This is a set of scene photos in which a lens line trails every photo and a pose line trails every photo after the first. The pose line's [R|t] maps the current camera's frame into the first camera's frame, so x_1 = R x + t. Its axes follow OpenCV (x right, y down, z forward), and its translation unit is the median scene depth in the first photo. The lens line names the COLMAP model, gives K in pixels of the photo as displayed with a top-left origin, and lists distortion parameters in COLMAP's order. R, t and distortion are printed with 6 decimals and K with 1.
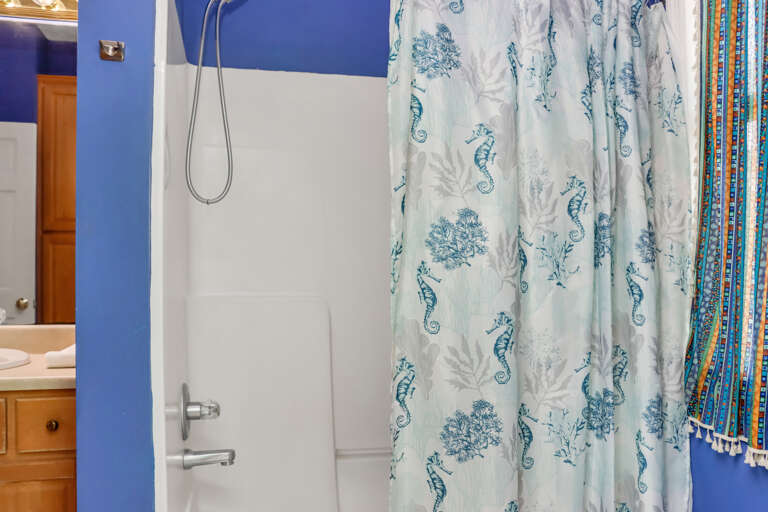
lens RADIAL K [[651.1, 0, 384.3], [0, 651.1, 258.3], [0, 0, 1]] dist [-0.146336, 0.097642]
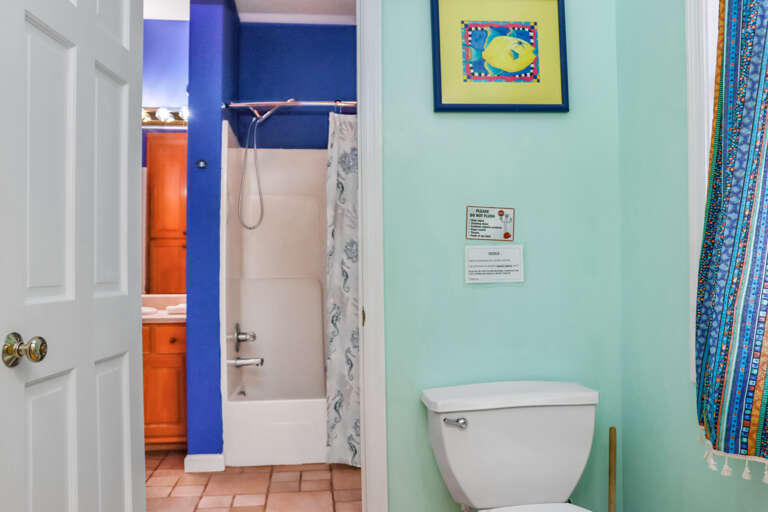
lens RADIAL K [[651.1, 0, 387.3], [0, 651.1, 256.0], [0, 0, 1]] dist [-0.146336, 0.097642]
pose [[0.995930, -0.002748, -0.090088, 0.327166], [0.003173, 0.999984, 0.004576, -0.012497], [0.090074, -0.004843, 0.995923, -0.935421]]
